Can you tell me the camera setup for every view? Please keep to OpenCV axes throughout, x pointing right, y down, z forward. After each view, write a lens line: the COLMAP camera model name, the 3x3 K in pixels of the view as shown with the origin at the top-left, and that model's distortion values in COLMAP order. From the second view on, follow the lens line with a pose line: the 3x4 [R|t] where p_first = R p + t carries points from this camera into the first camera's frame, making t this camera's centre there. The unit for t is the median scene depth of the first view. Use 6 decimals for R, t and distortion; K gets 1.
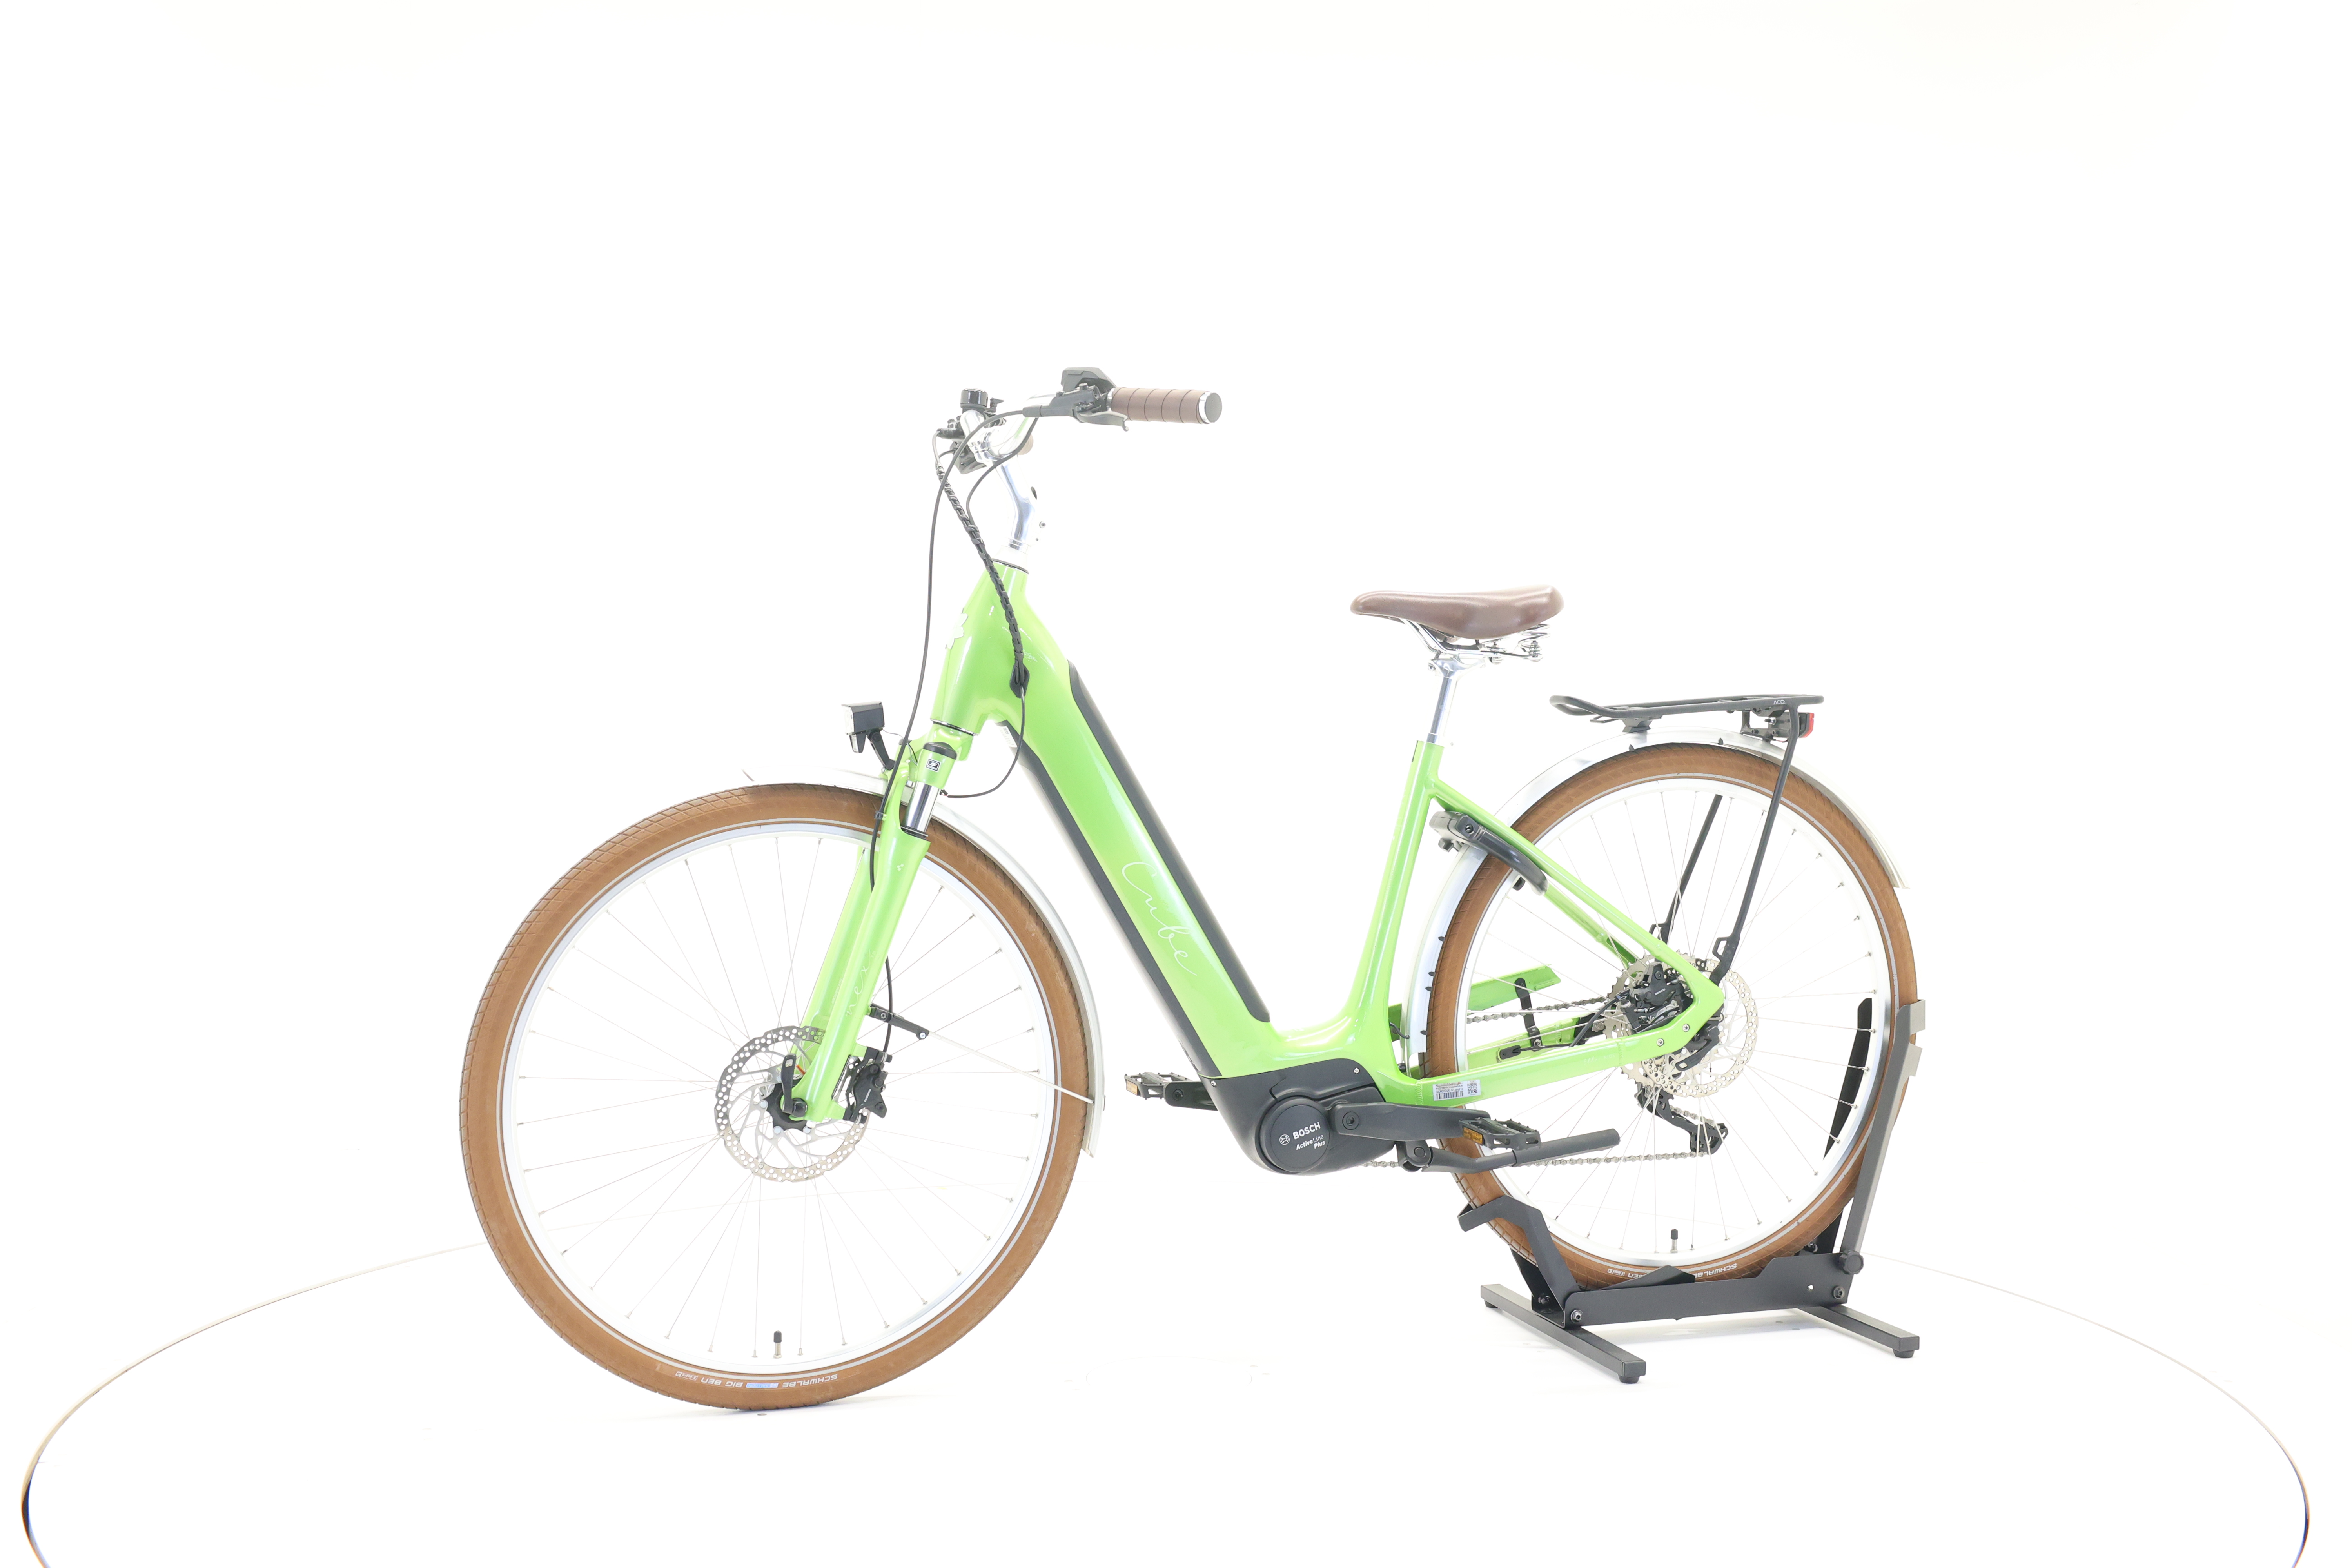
lens RADIAL K [[2458.9, 0, 1164.7], [0, 2458.9, 780.2], [0, 0, 1]] dist [-0.013414, 0.000000]
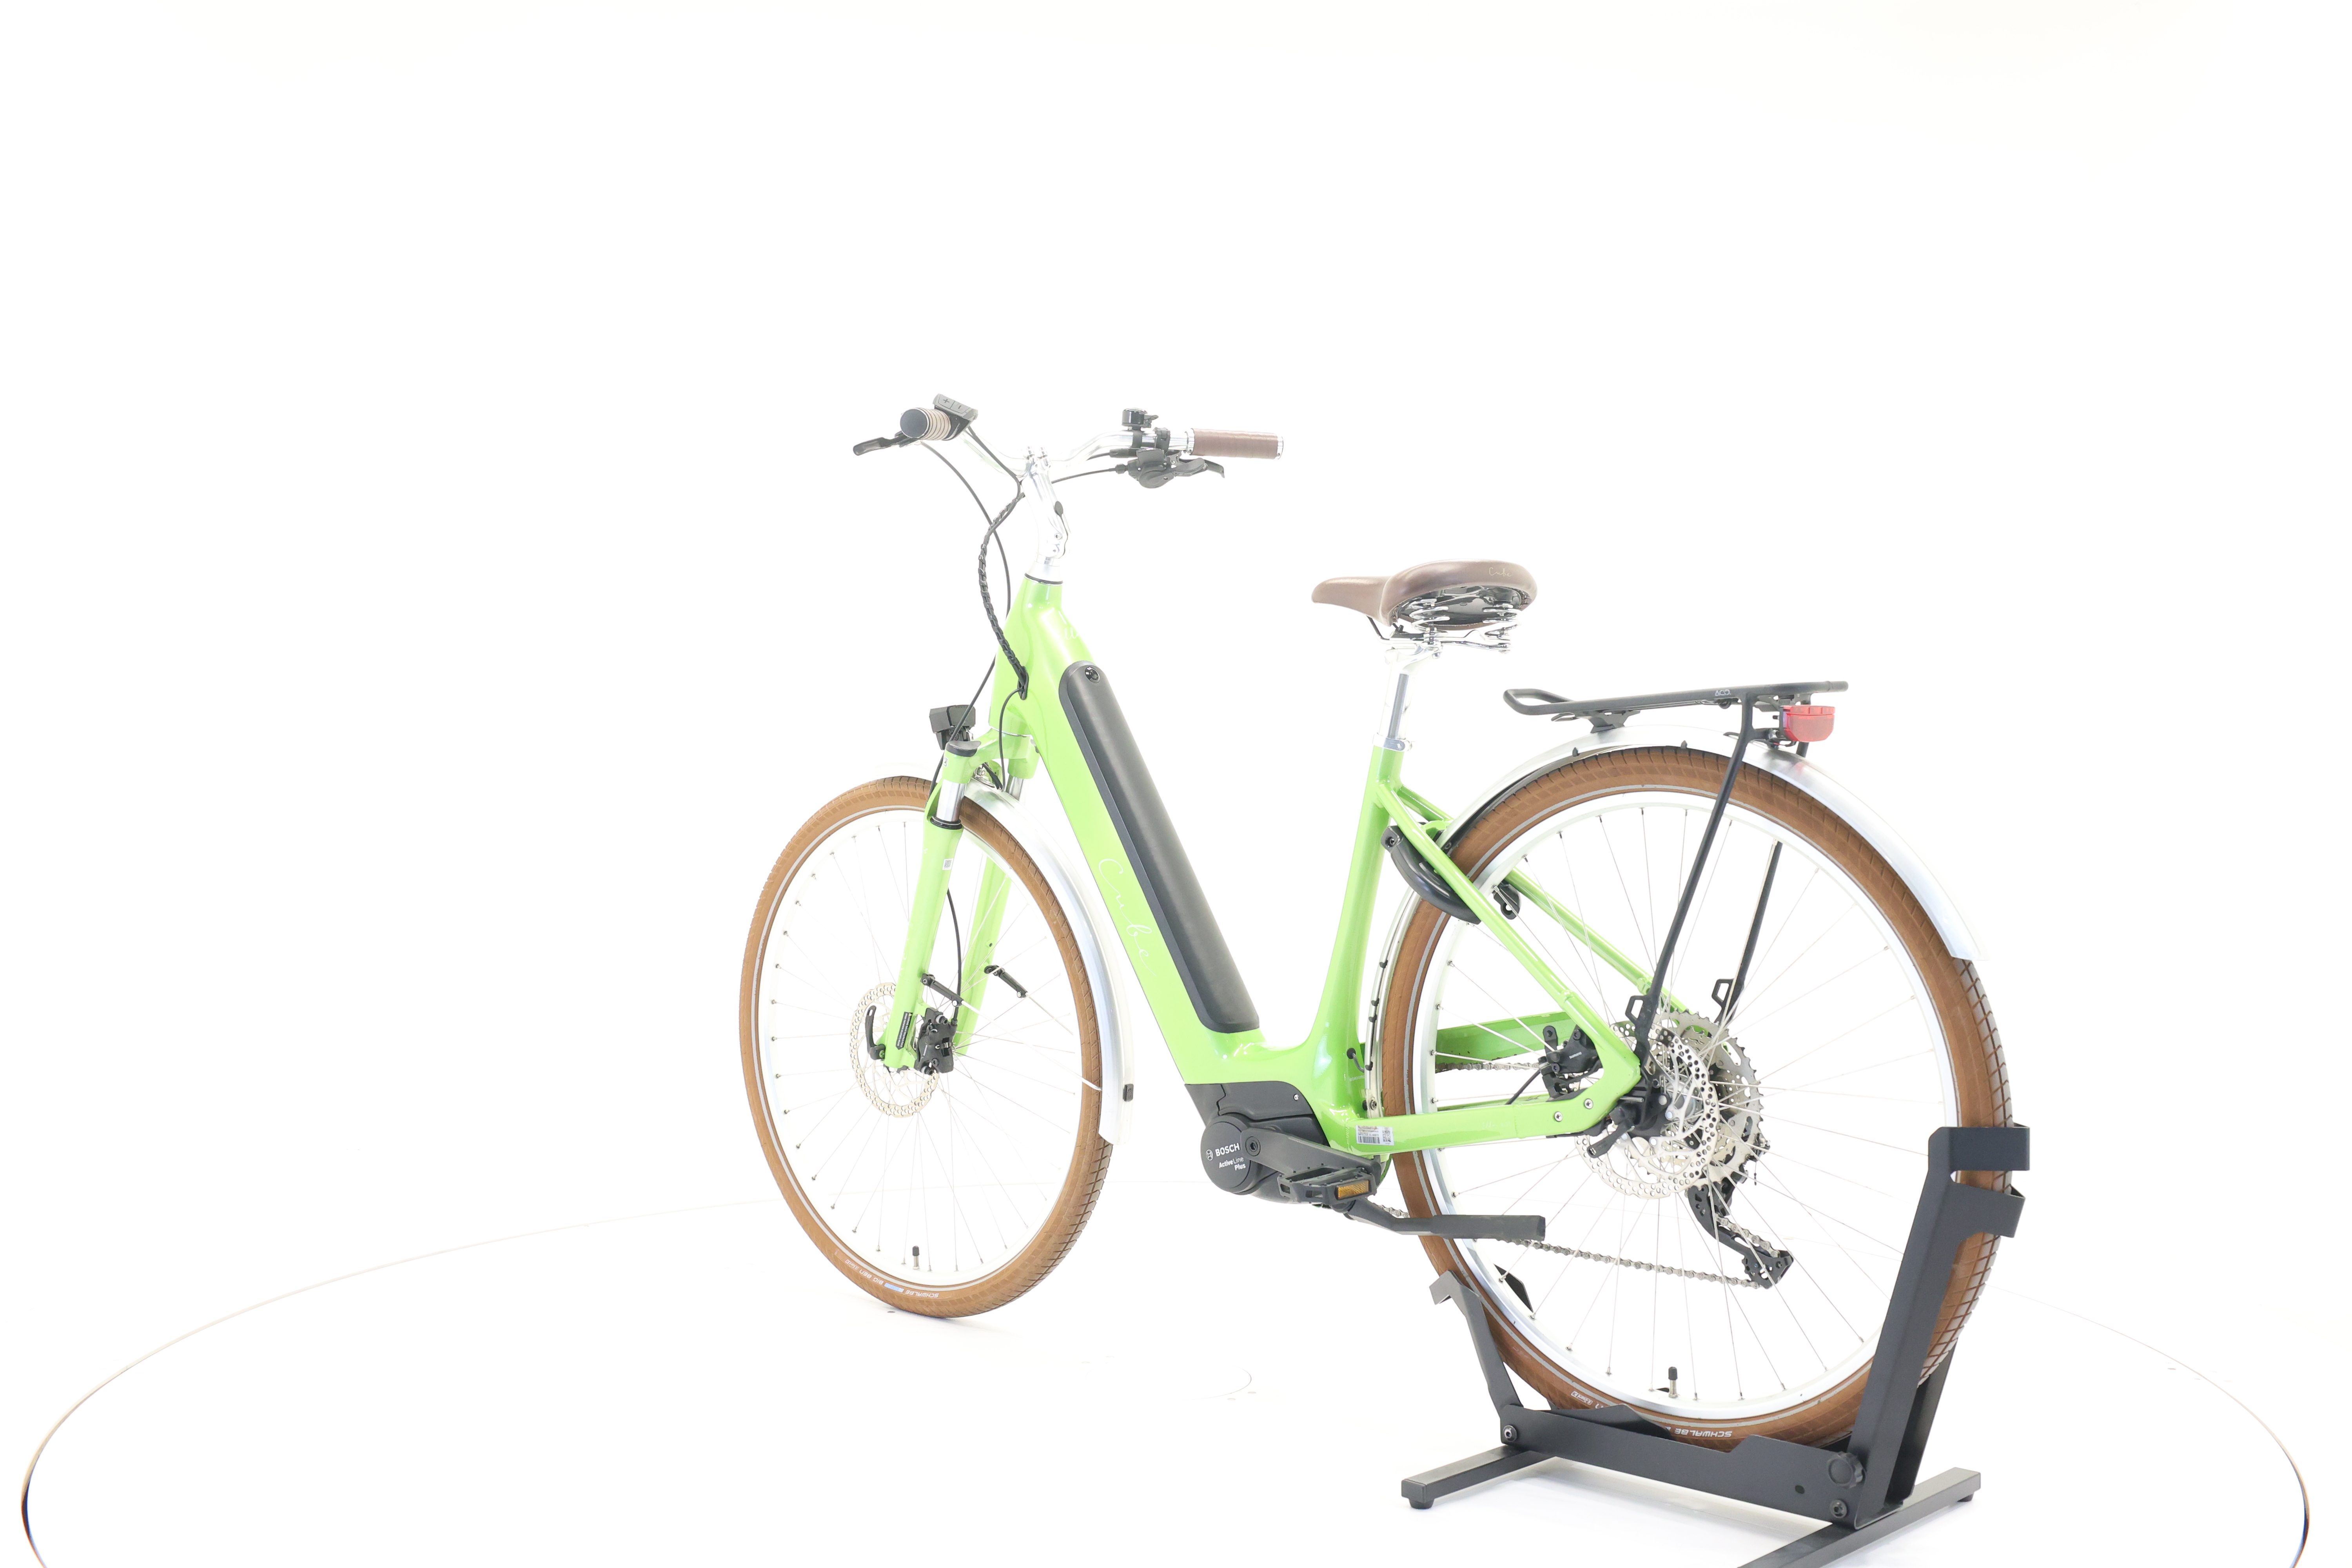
lens RADIAL K [[2458.9, 0, 1174.7], [0, 2458.9, 778.1], [0, 0, 1]] dist [-0.013414, 0.000000]
pose [[0.481571, 0.014780, -0.876282, 0.859815], [-0.020767, 0.999769, 0.005451, -0.006209], [0.876161, 0.015572, 0.481767, 0.507585]]
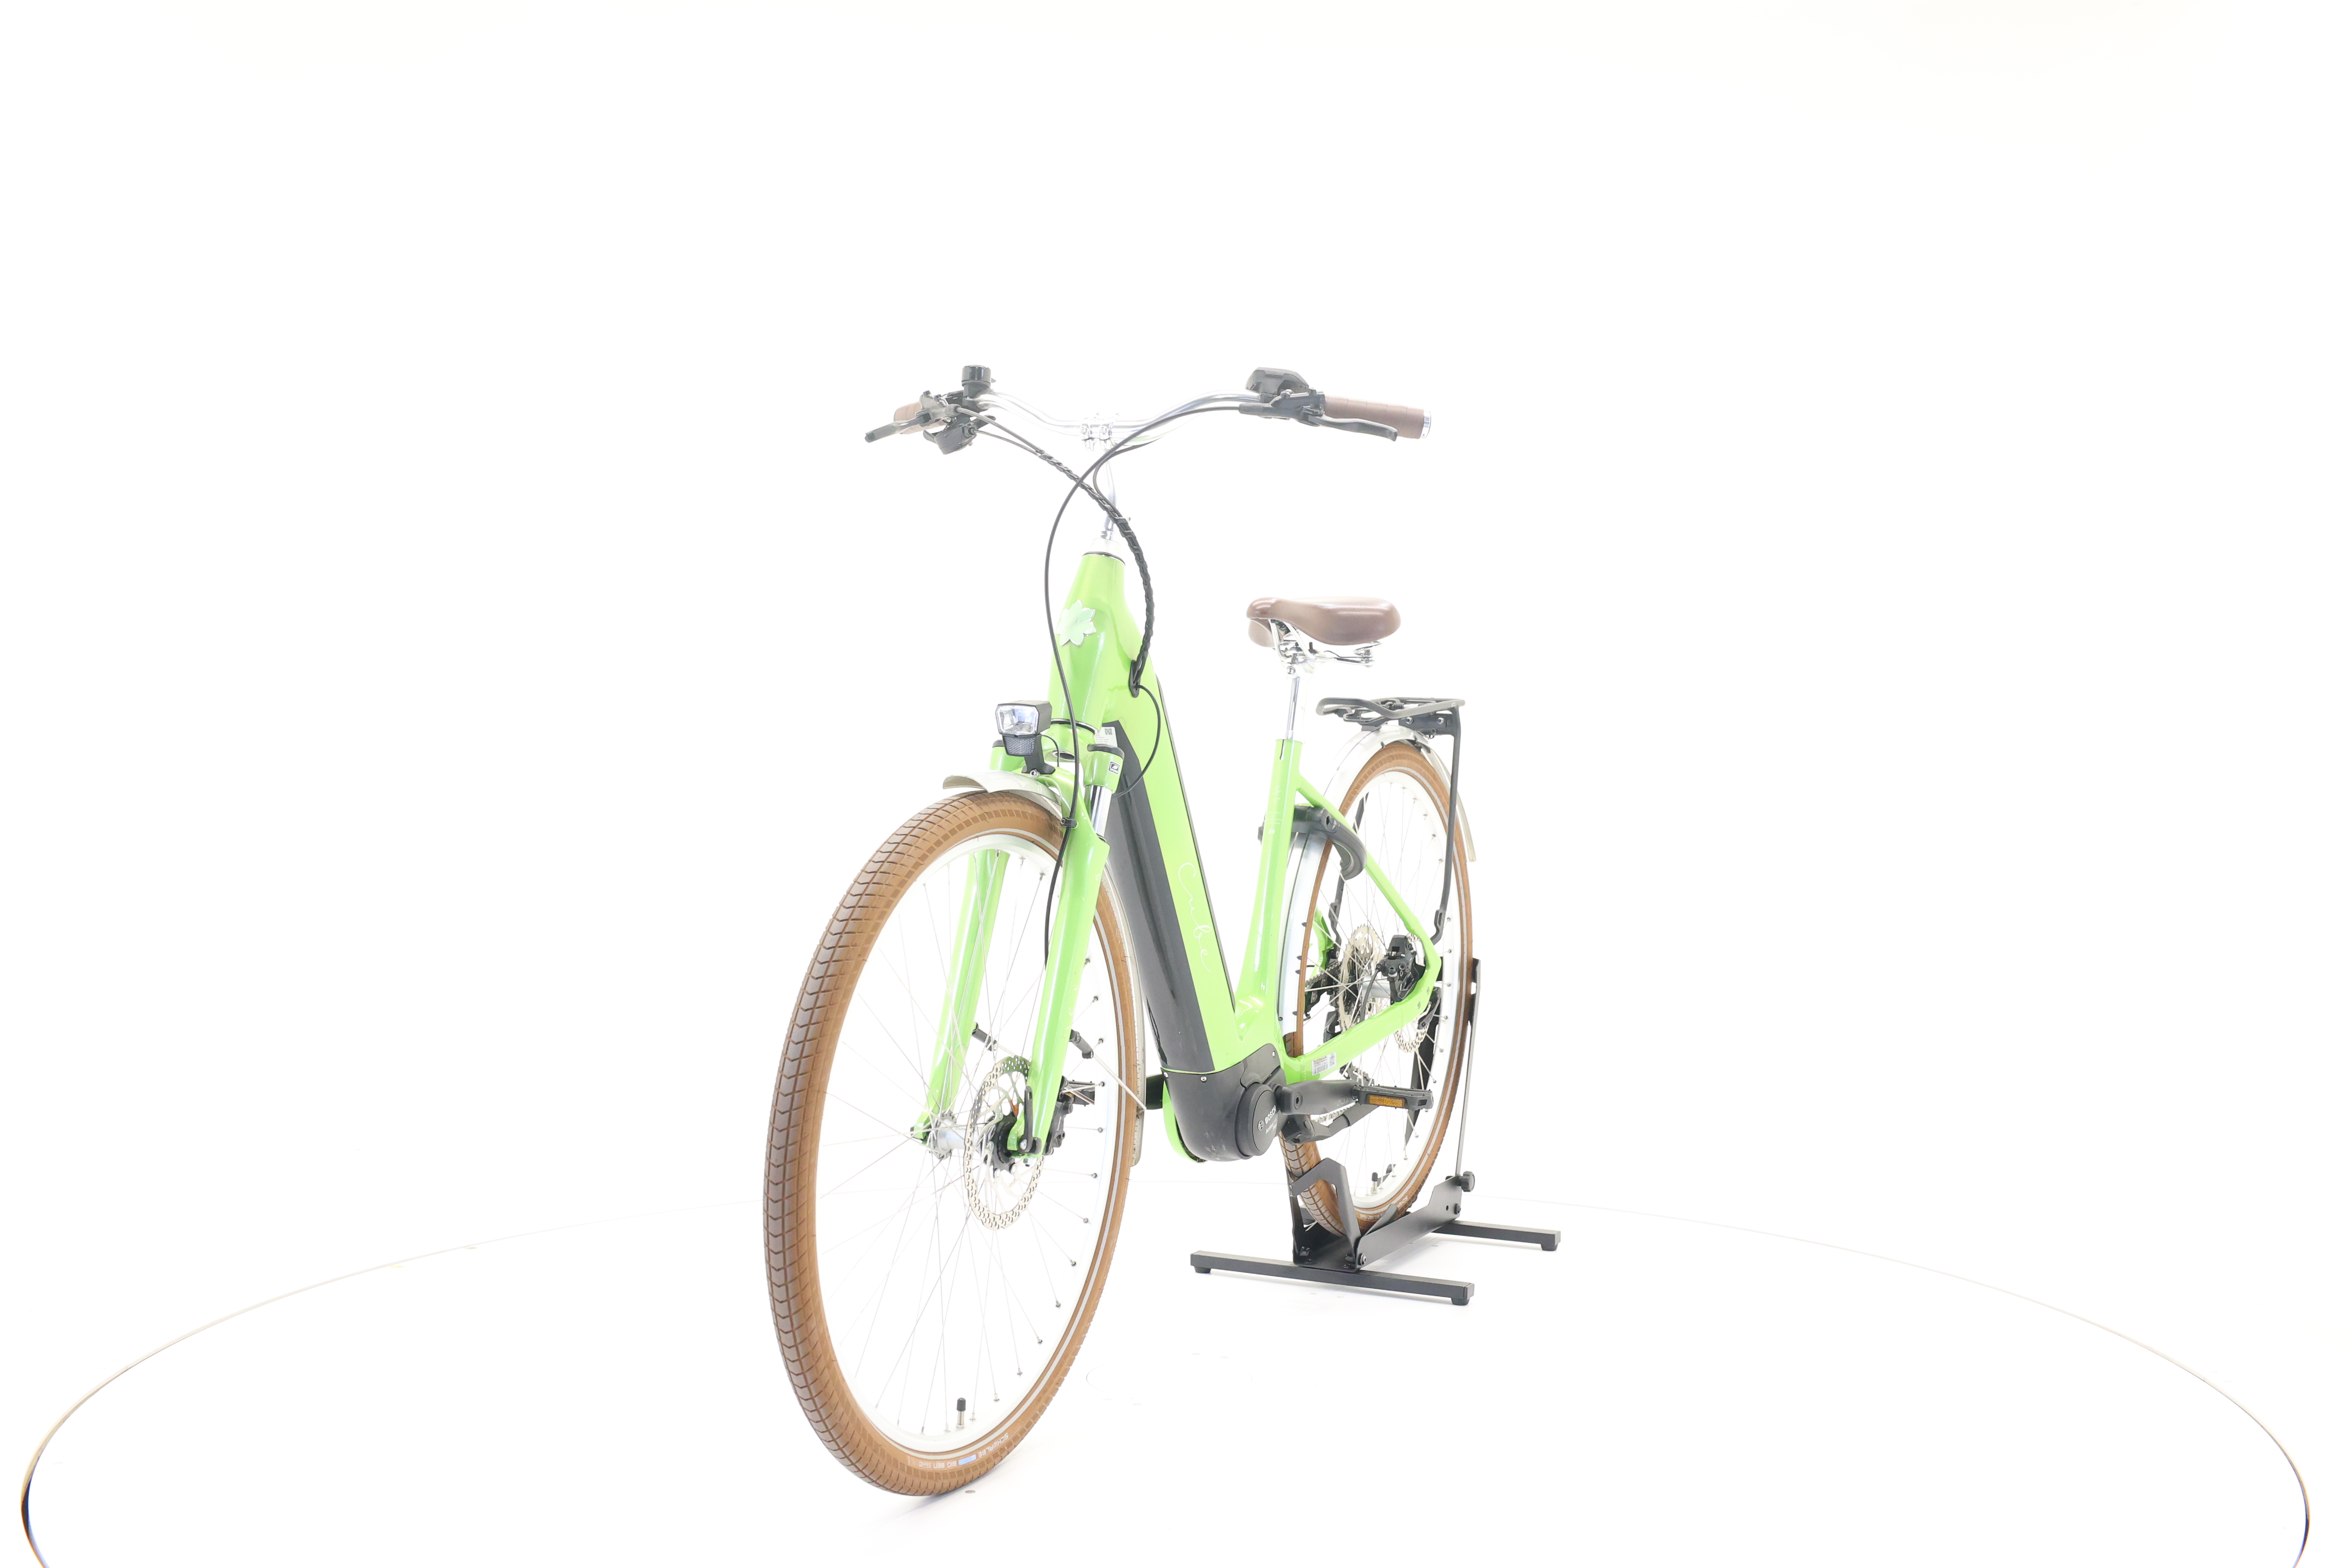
lens RADIAL K [[2458.9, 0, 1181.9], [0, 2458.9, 785.2], [0, 0, 1]] dist [-0.013414, 0.000000]
pose [[0.697984, -0.017451, 0.715901, -0.694237], [0.013207, 0.999847, 0.011496, -0.009256], [-0.715991, 0.001431, 0.698108, 0.292355]]
